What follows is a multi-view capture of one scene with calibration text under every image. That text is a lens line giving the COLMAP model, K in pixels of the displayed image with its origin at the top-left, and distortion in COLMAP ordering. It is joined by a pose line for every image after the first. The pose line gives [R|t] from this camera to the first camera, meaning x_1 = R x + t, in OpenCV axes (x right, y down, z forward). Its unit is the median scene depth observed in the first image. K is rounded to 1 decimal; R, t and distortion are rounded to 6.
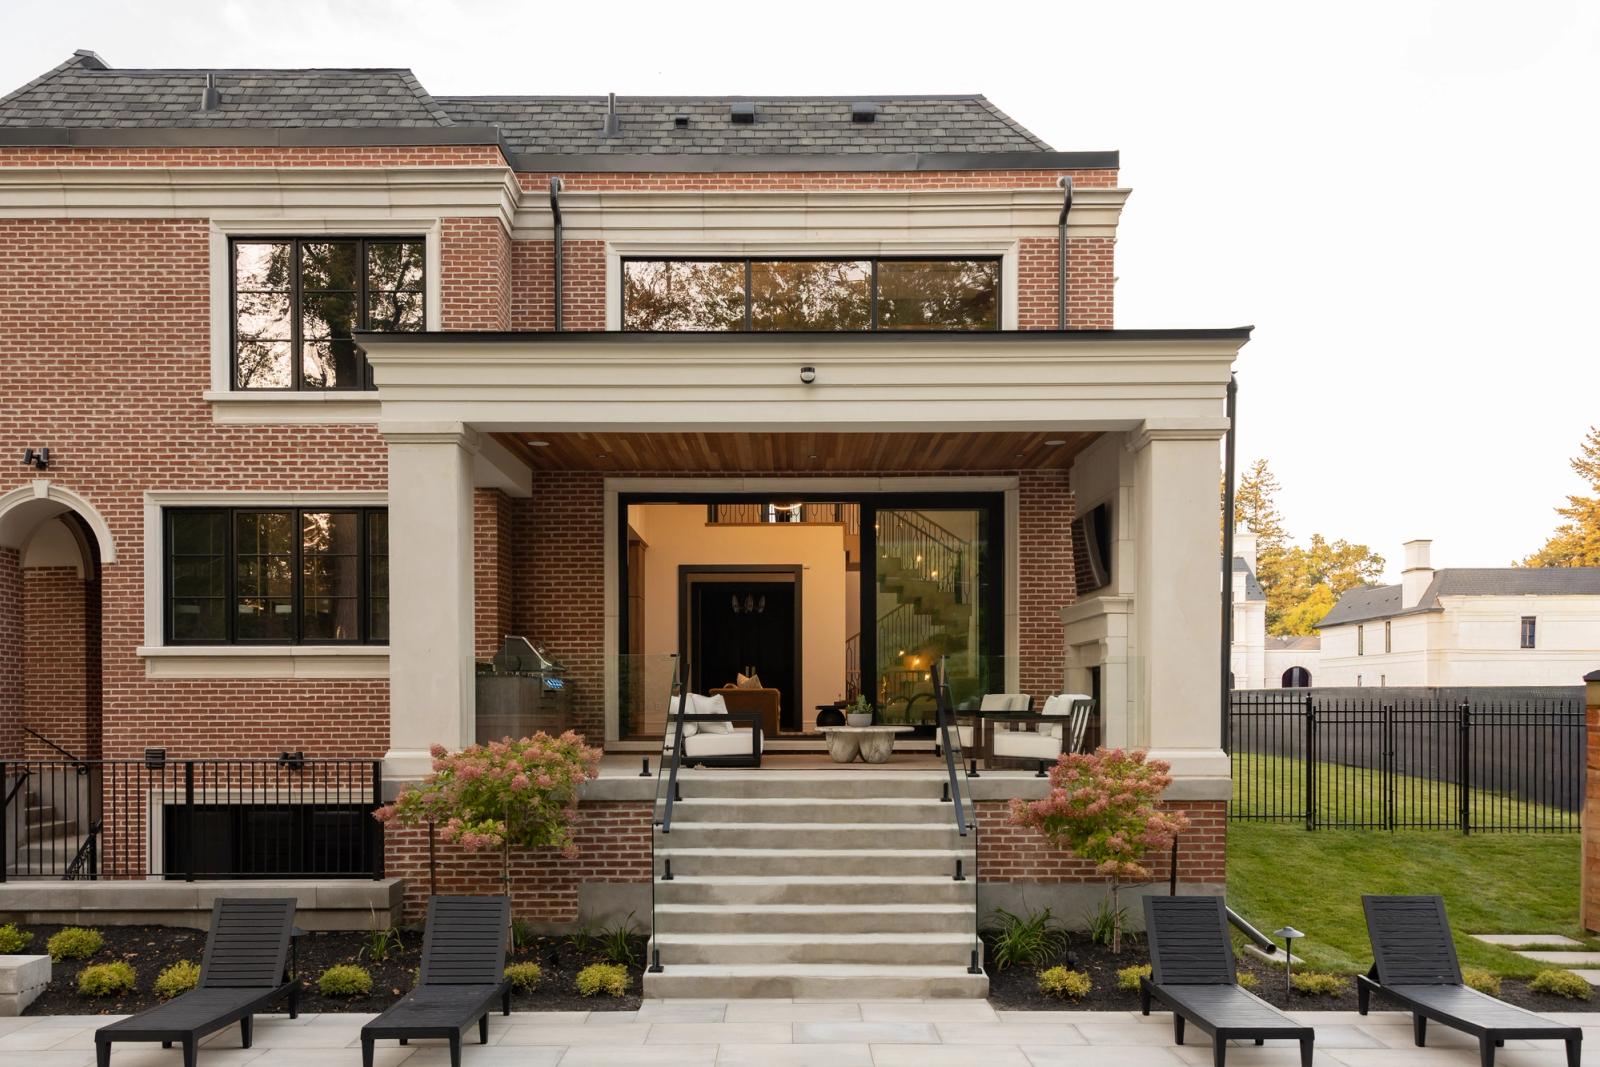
lens RADIAL K [[1328.5, 0, 793.0], [0, 1328.5, 717.4], [0, 0, 1]] dist [0.009532, 0.006879]
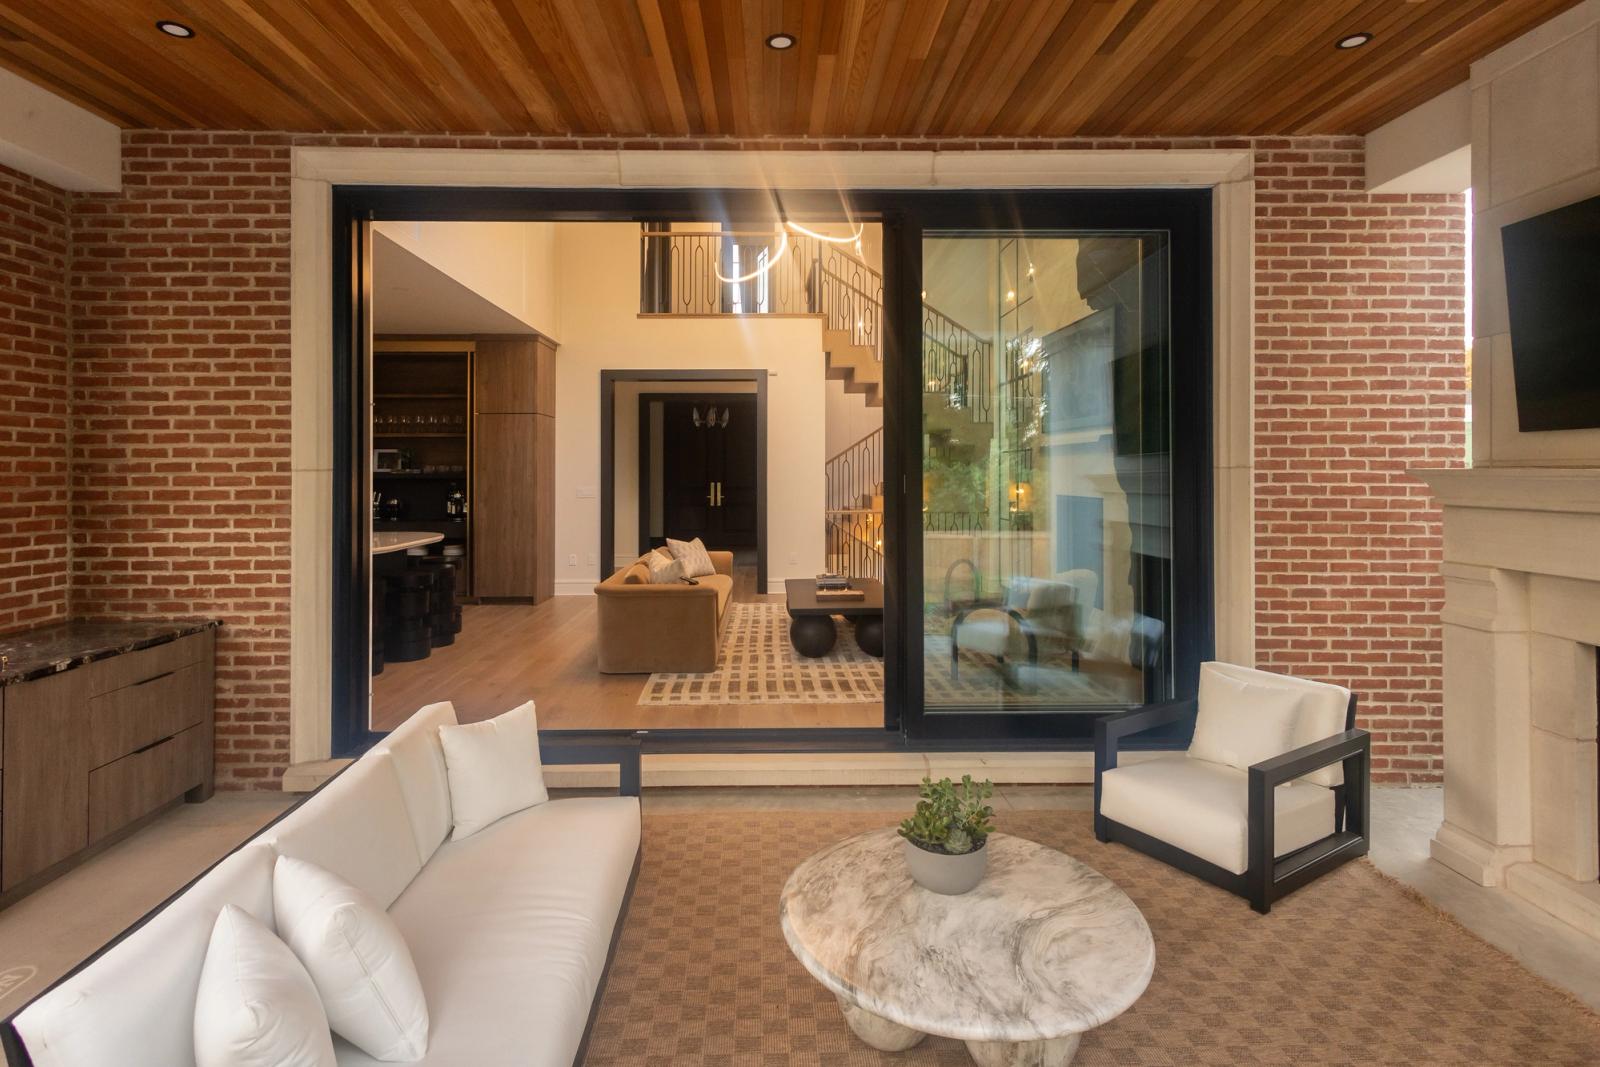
lens RADIAL K [[819.7, 0, 780.0], [0, 819.7, 467.0], [0, 0, 1]] dist [0.015902, -0.000348]
pose [[0.999932, 0.000547, 0.011679, 0.011820], [-0.000405, 0.999925, -0.012222, -0.074184], [-0.011685, 0.012217, 0.999857, 0.732496]]
